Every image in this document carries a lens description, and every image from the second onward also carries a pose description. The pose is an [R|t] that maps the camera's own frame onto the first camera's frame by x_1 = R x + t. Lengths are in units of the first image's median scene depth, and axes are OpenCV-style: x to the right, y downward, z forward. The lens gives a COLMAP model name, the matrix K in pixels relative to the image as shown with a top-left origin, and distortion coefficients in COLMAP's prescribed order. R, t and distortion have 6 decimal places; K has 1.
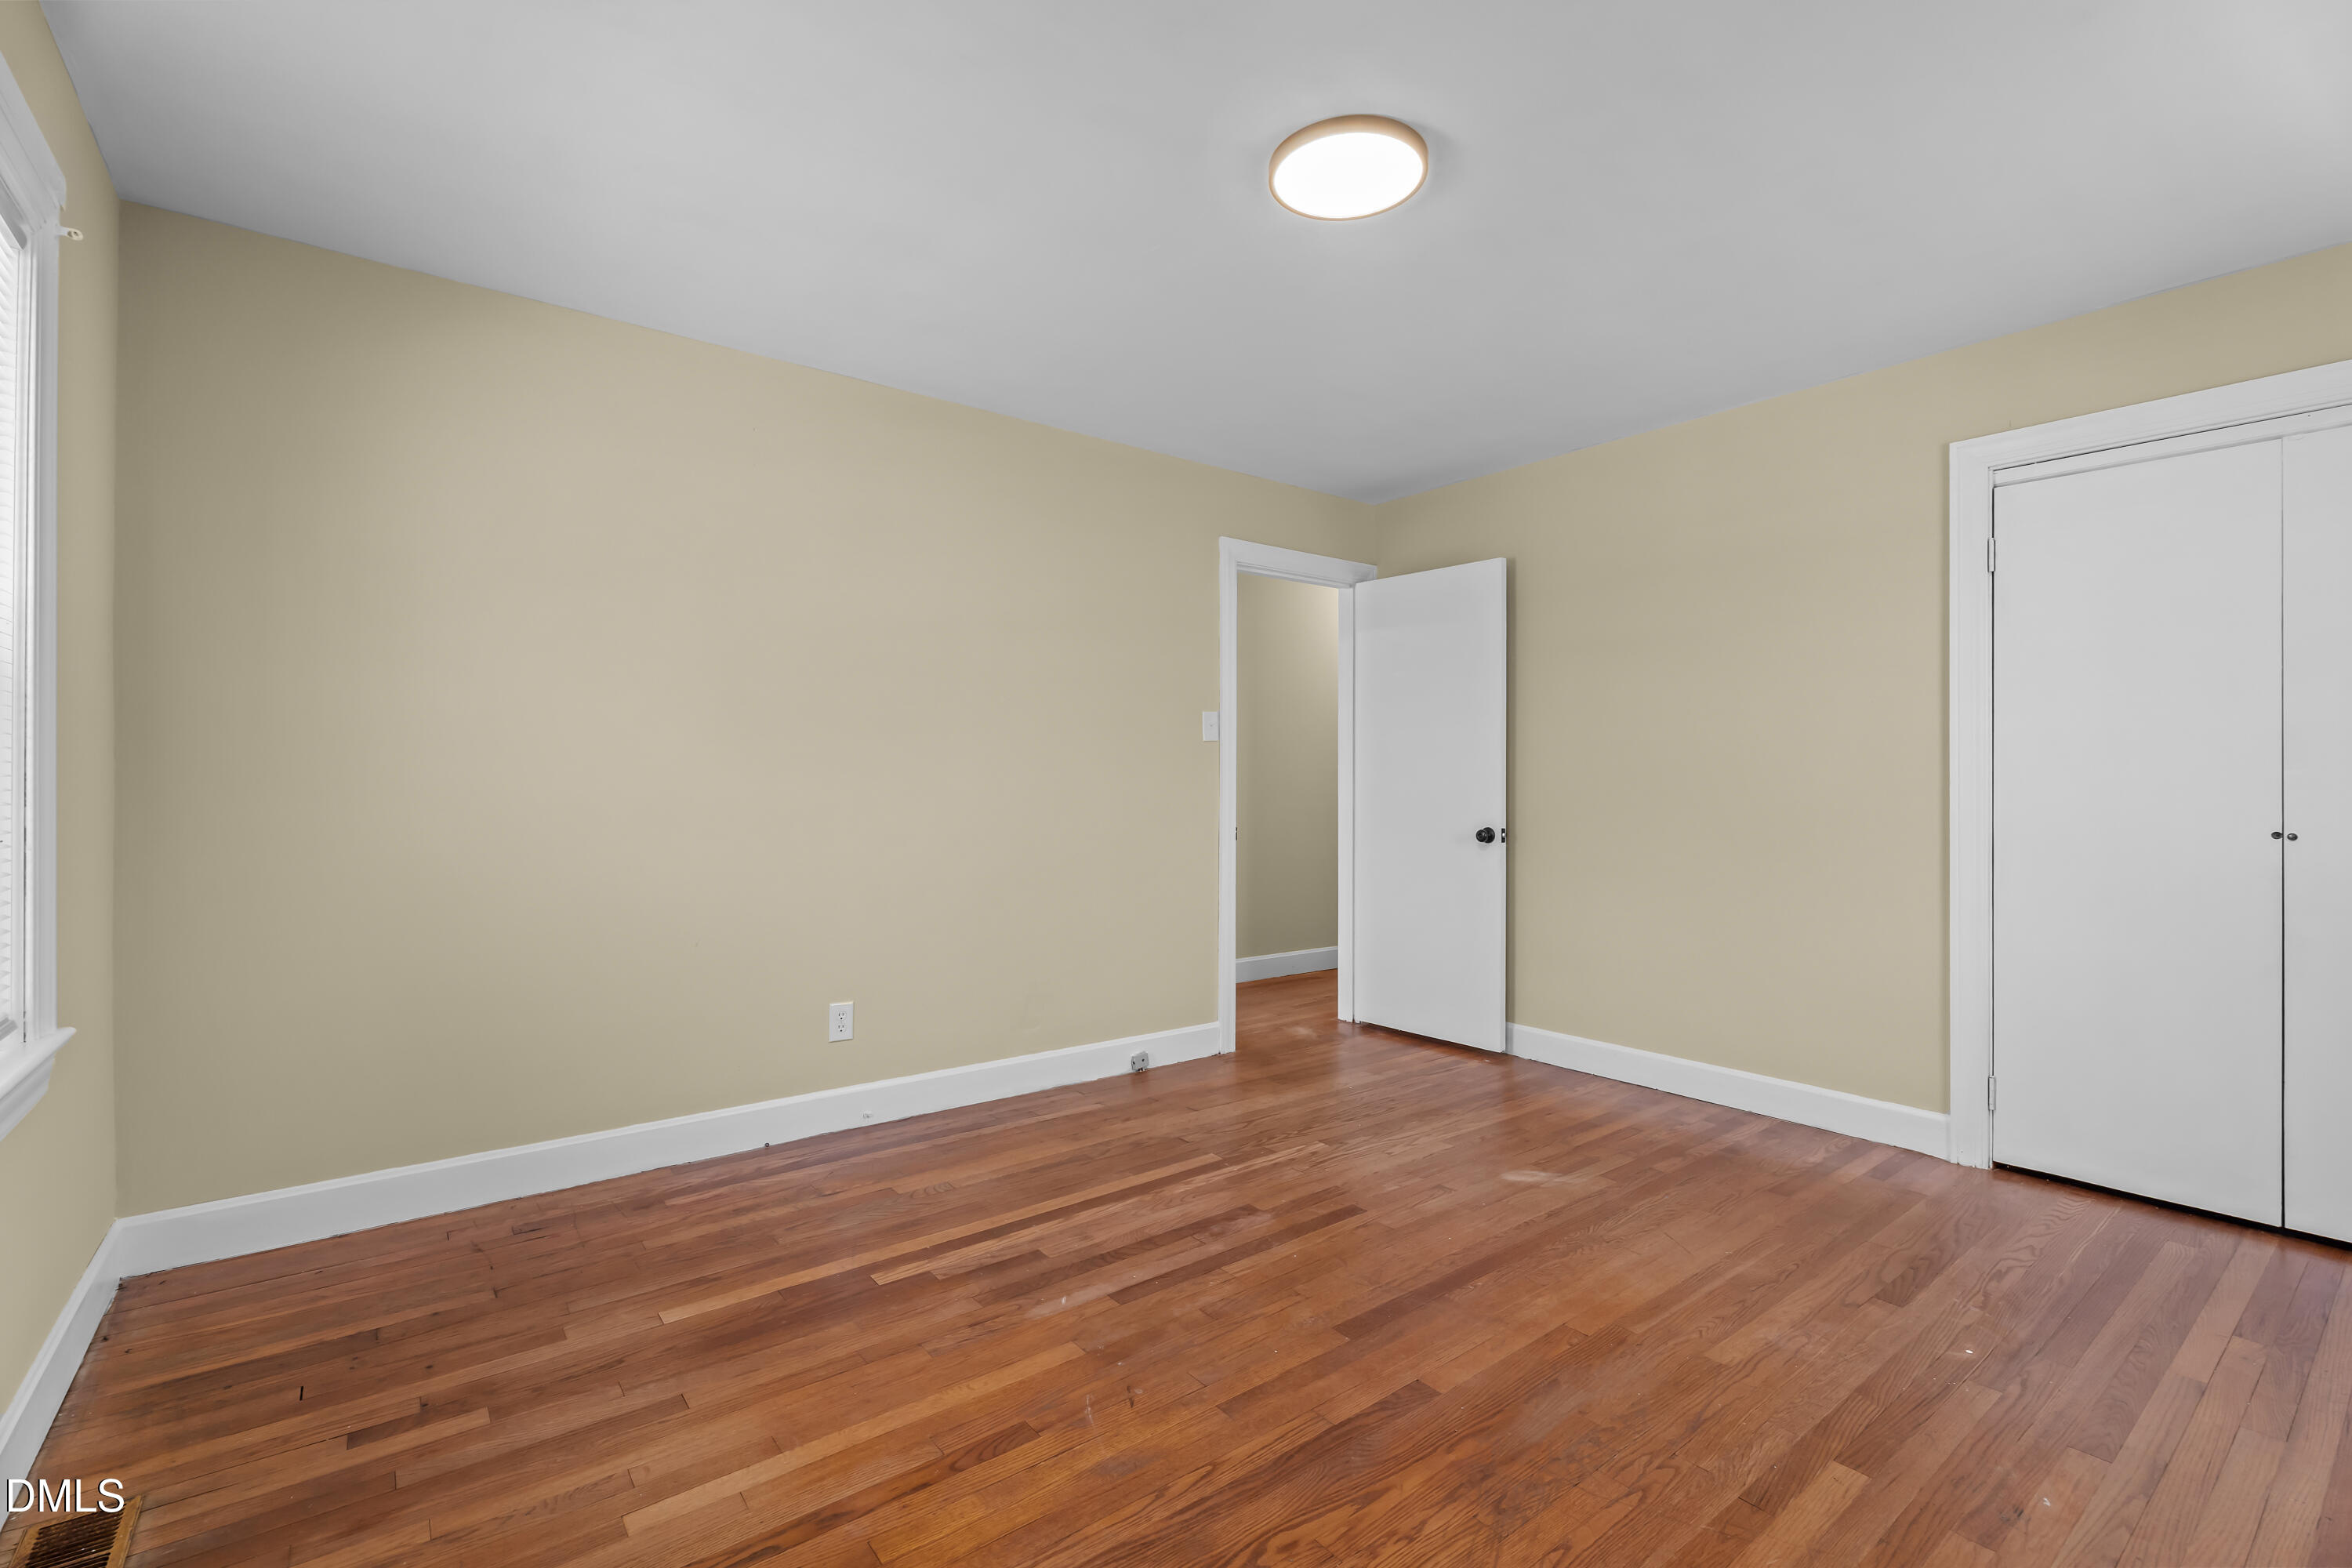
lens RADIAL K [[1053.0, 0, 1198.5], [0, 1053.0, 772.9], [0, 0, 1]] dist [-0.000507, 0.000192]
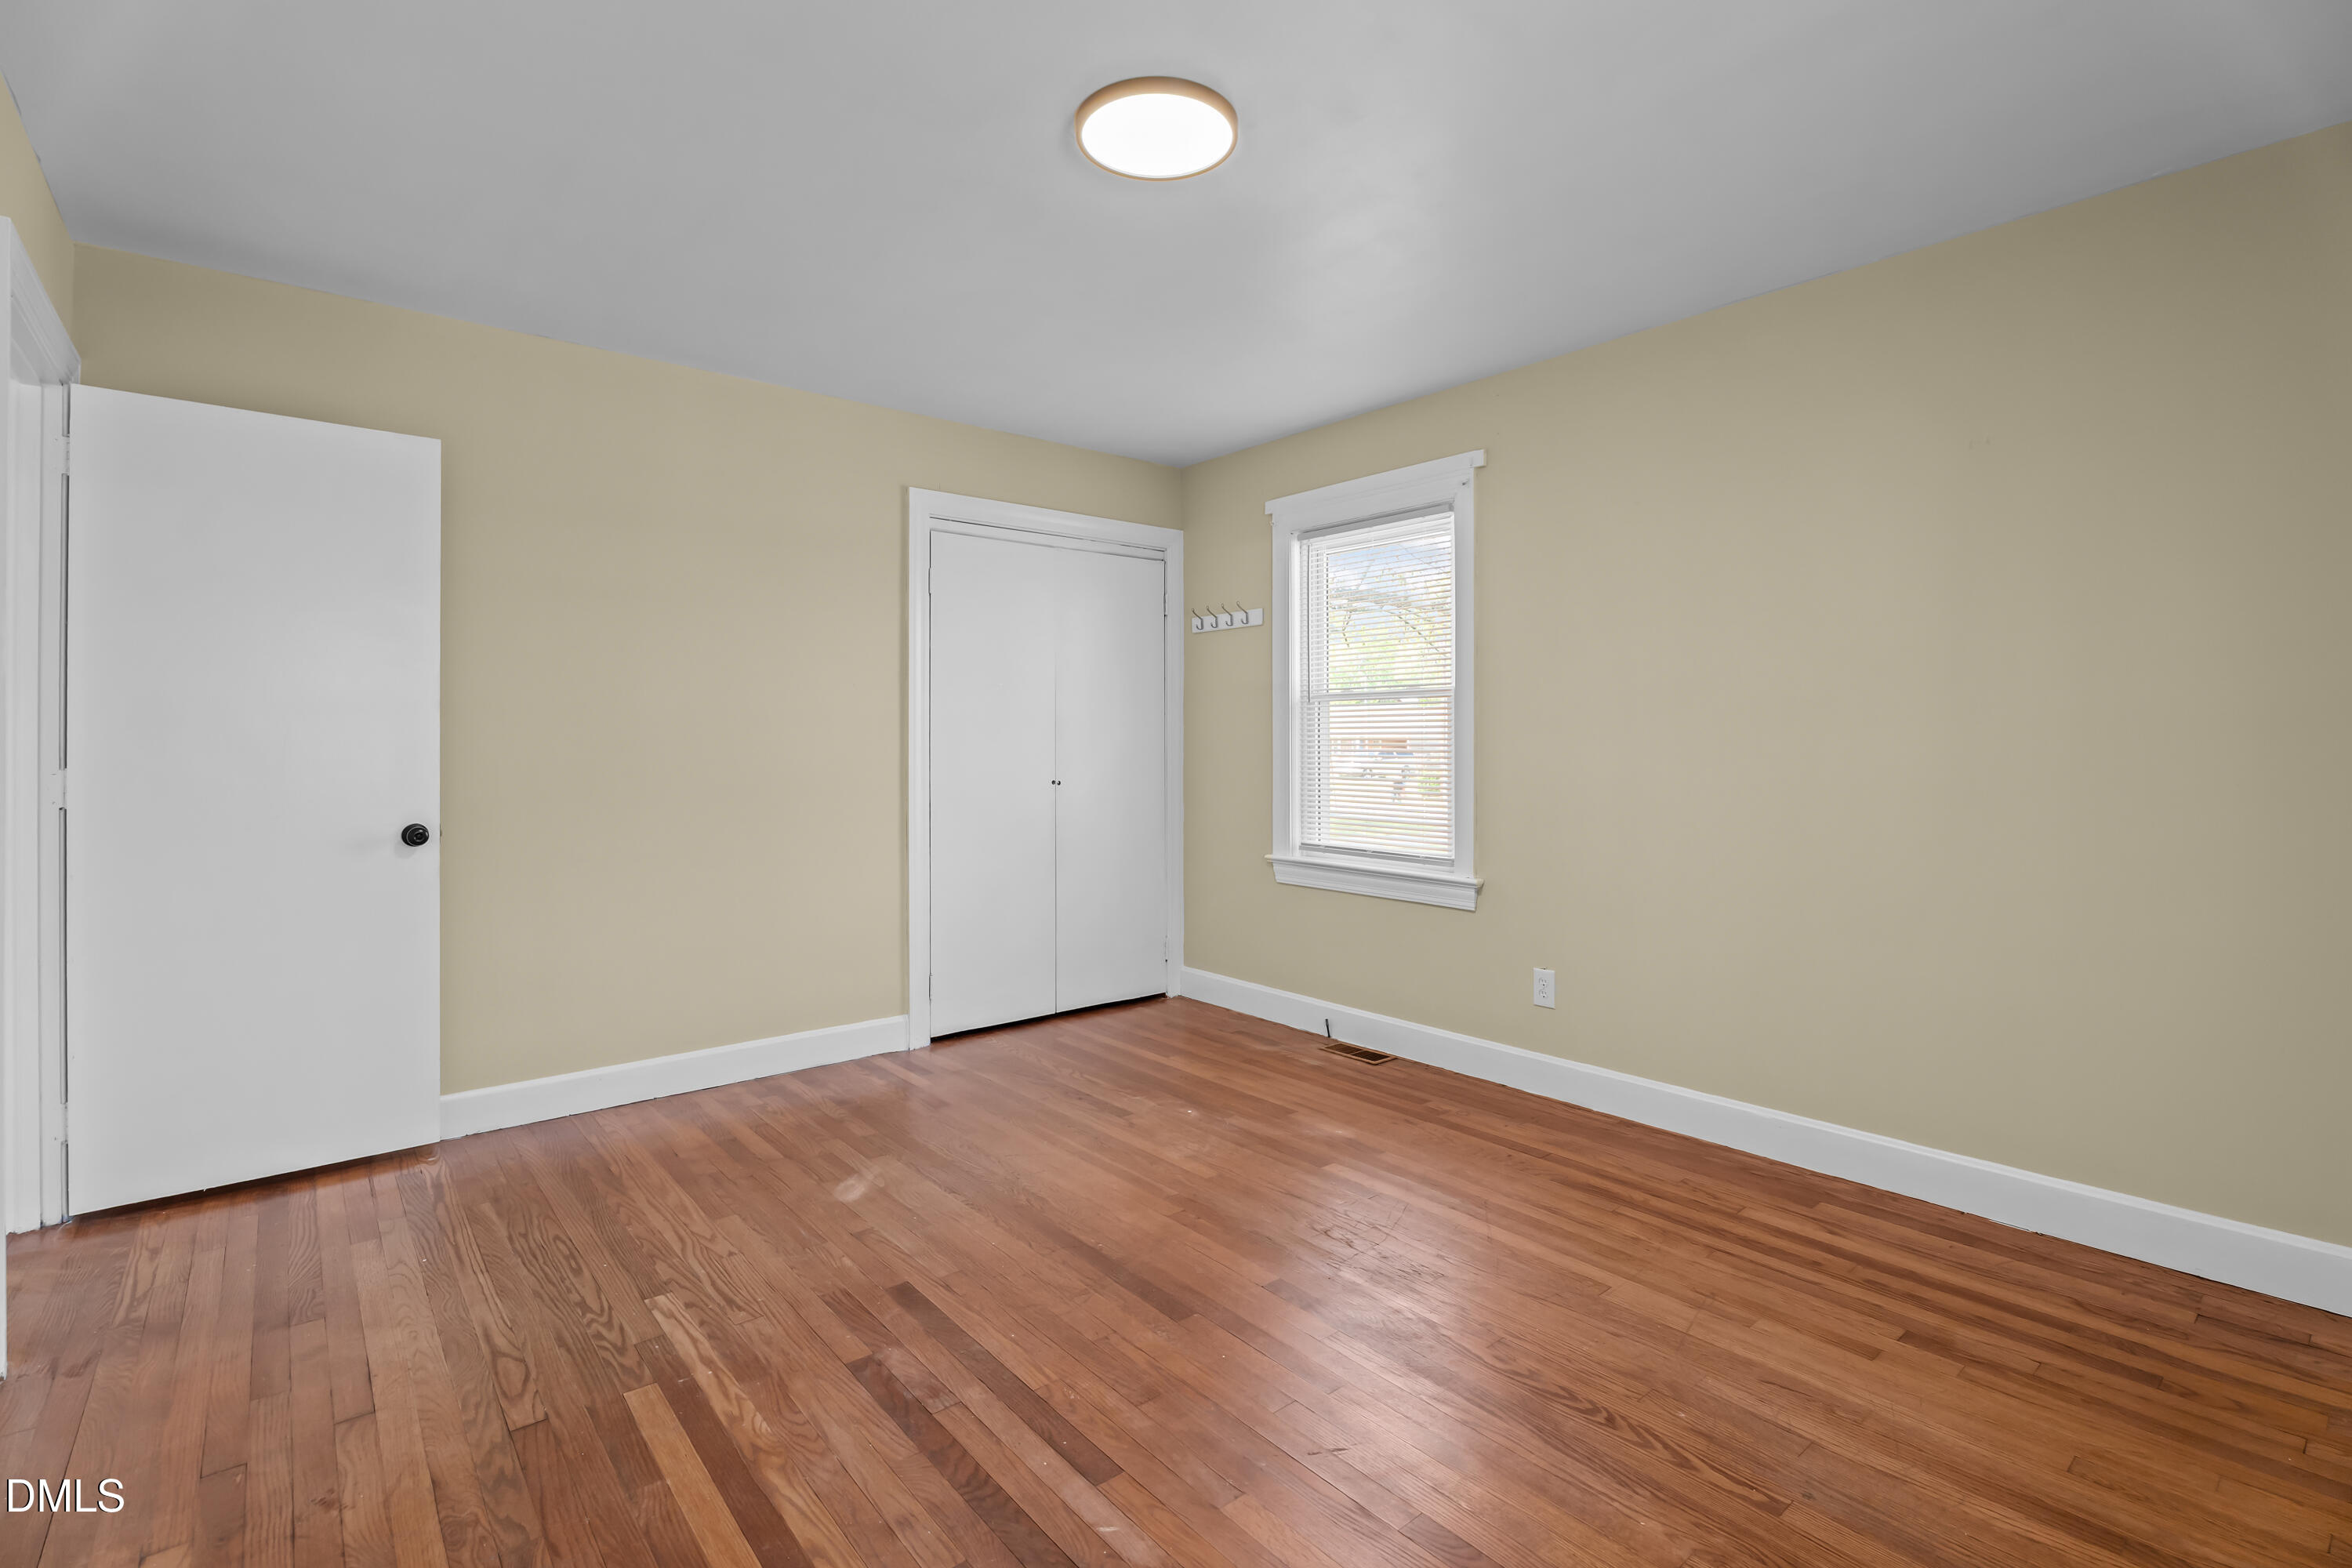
lens RADIAL K [[1062.5, 0, 1181.9], [0, 1062.5, 773.6], [0, 0, 1]] dist [-0.018397, 0.000055]
pose [[-0.024230, -0.029296, 0.999277, -0.662732], [-0.006685, 0.999553, 0.029142, -0.009057], [-0.999684, -0.005974, -0.024415, 0.805584]]
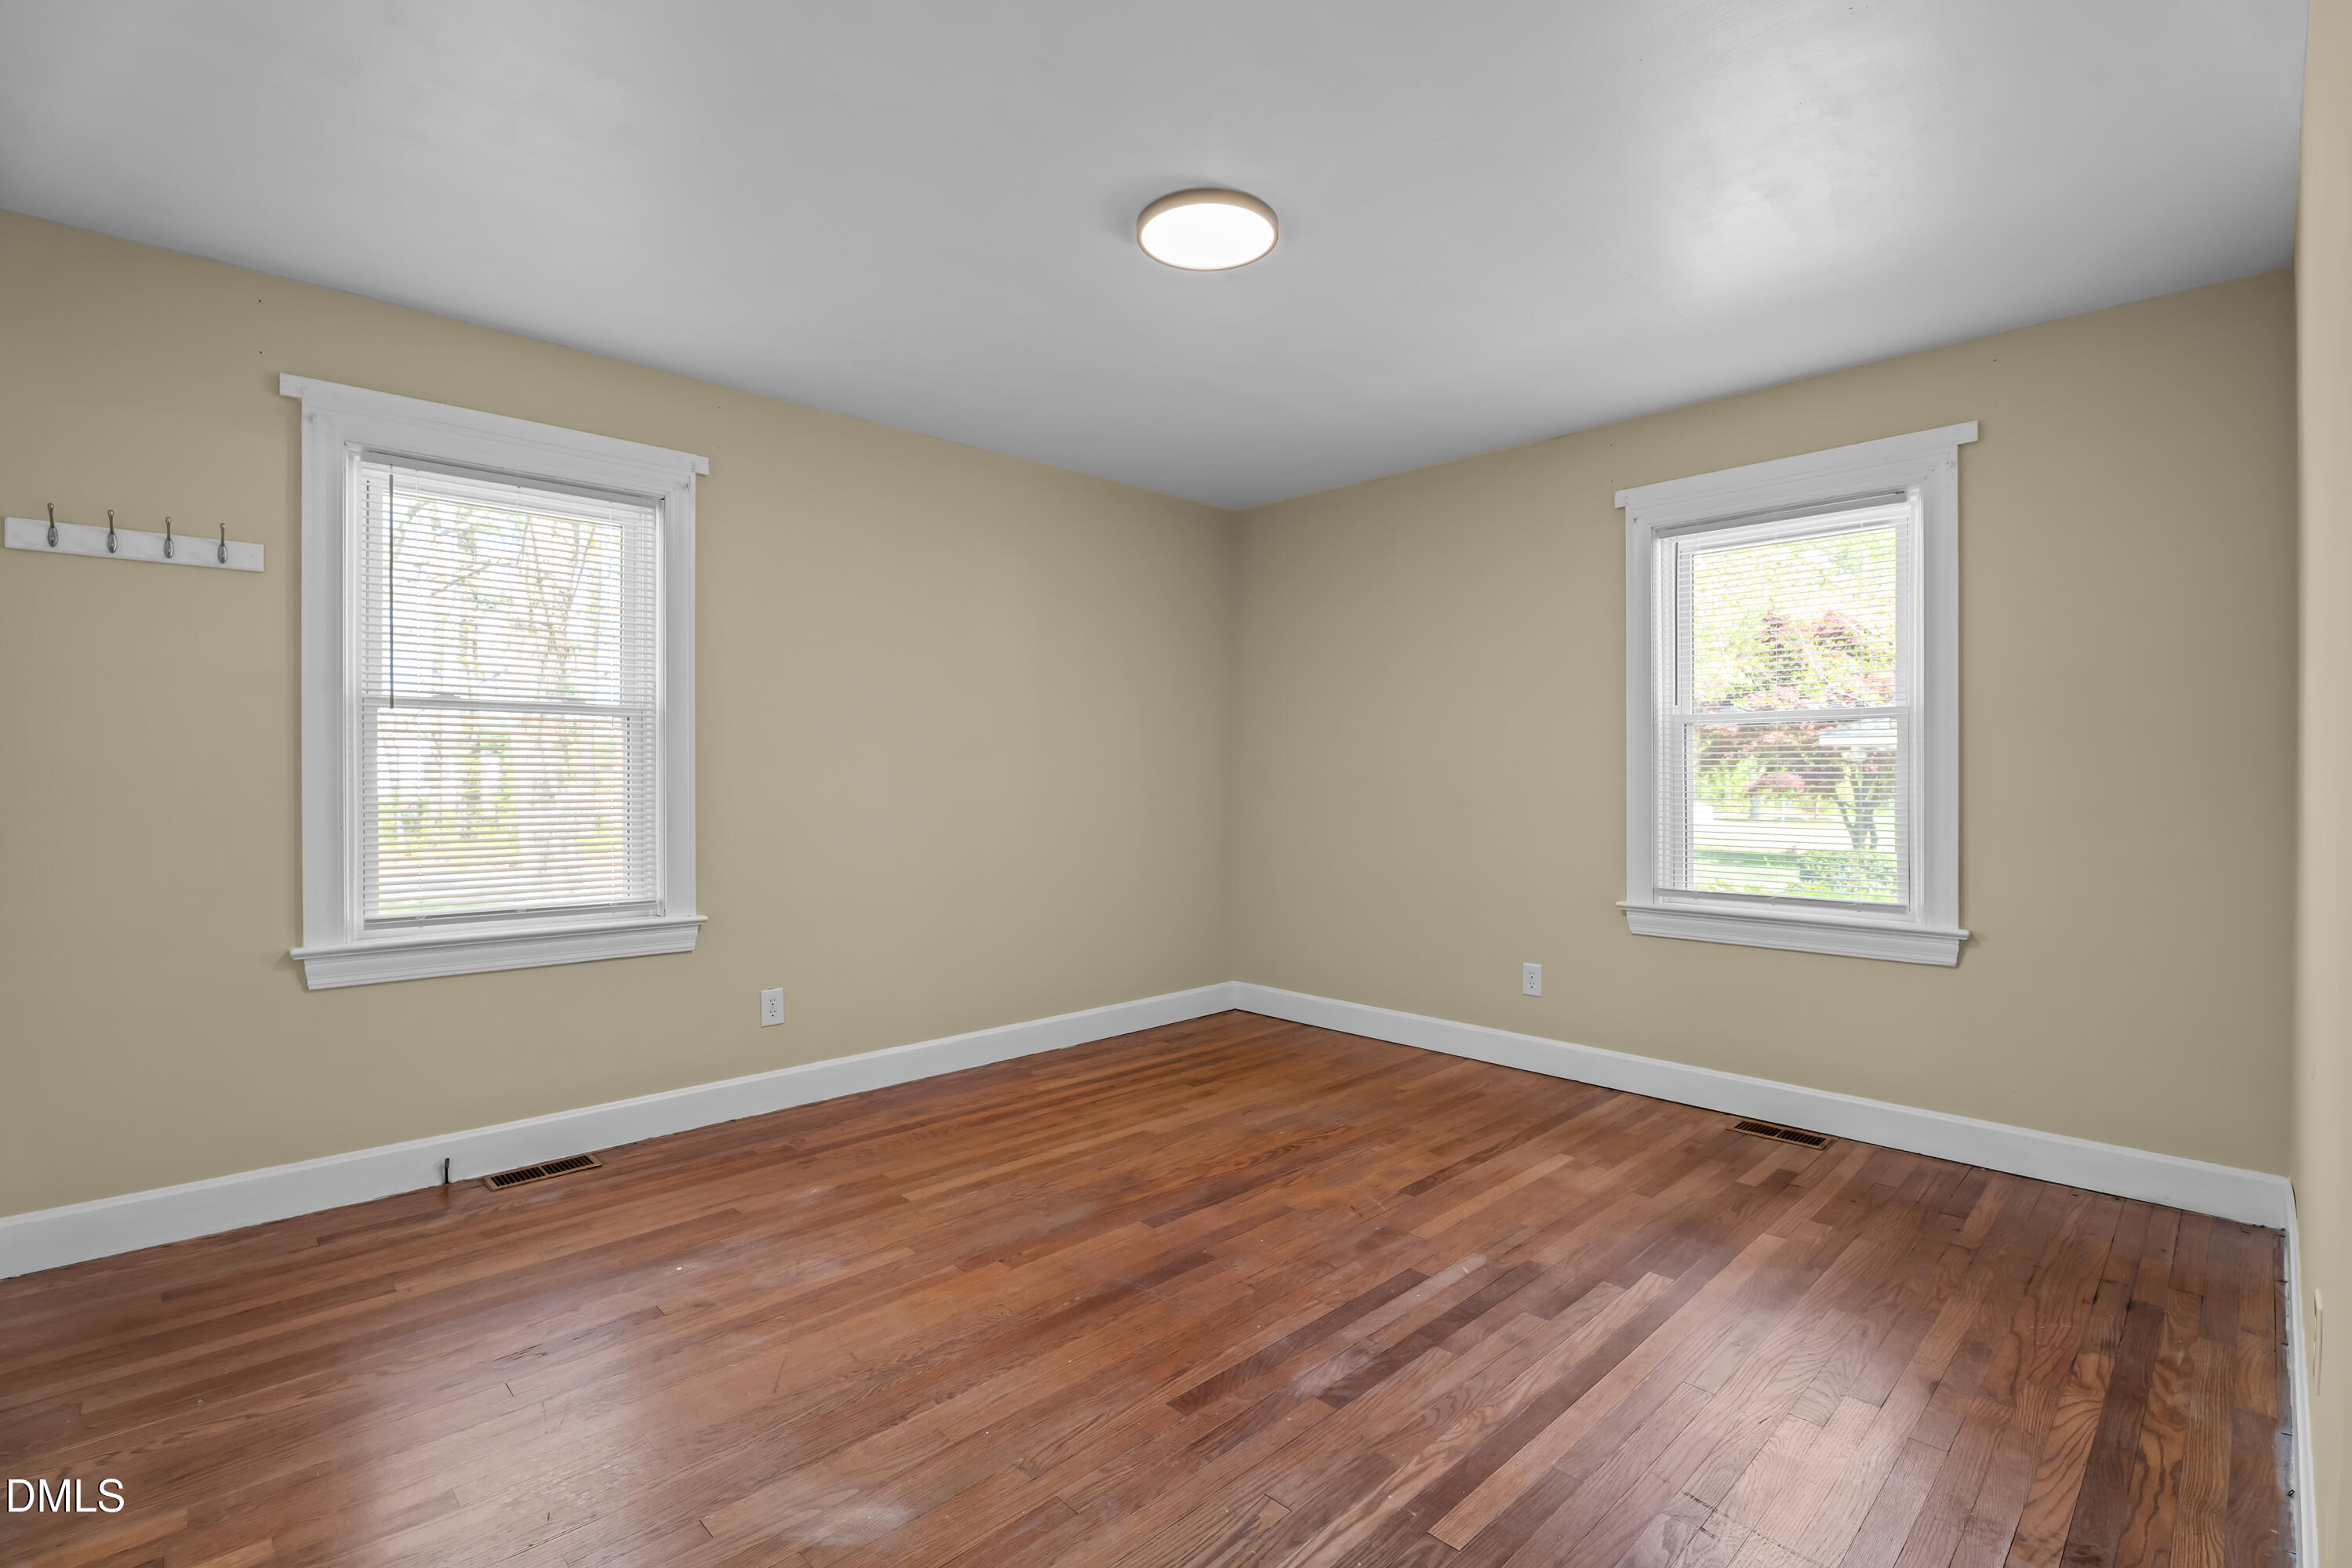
lens RADIAL K [[1062.5, 0, 1181.9], [0, 1062.5, 773.6], [0, 0, 1]] dist [-0.018397, 0.000055]
pose [[-0.995808, -0.003396, -0.091401, 0.215239], [-0.002764, 0.999971, -0.007036, 0.003385], [0.091423, -0.006754, -0.995789, 1.697979]]
